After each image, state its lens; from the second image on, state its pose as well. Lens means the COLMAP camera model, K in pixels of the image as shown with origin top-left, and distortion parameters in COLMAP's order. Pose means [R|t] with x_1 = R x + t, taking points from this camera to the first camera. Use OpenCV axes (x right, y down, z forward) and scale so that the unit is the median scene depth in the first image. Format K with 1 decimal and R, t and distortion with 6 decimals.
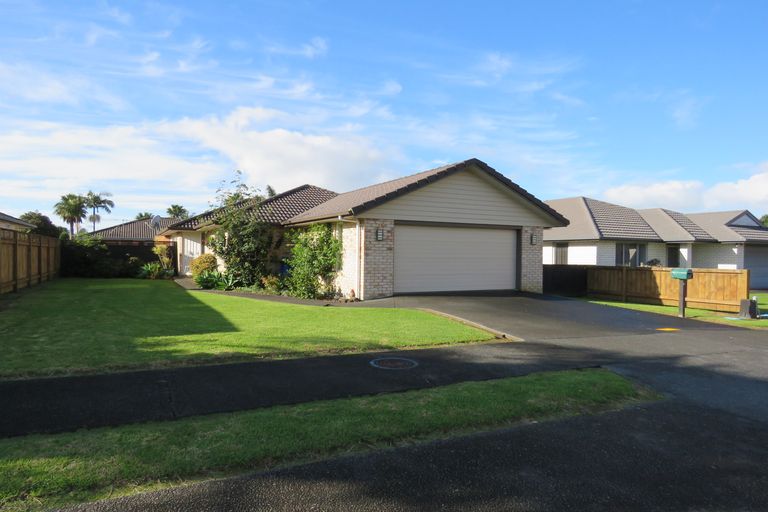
lens RADIAL K [[484.4, 0, 379.1], [0, 484.4, 278.5], [0, 0, 1]] dist [-0.002195, -0.001215]
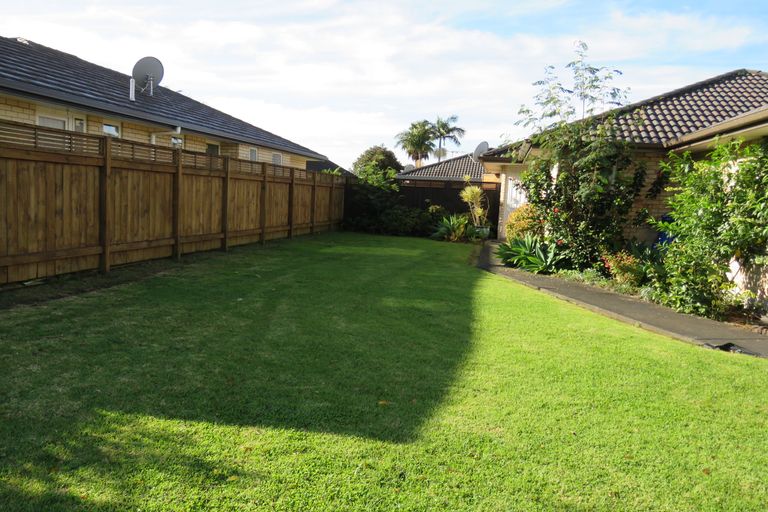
lens RADIAL K [[727.5, 0, 381.9], [0, 727.5, 281.3], [0, 0, 1]] dist [0.008165, 0.010437]
pose [[0.815211, 0.092913, -0.571662, -0.003750], [-0.063539, 0.995438, 0.071180, -0.011625], [0.575668, -0.021704, 0.817396, 0.237283]]
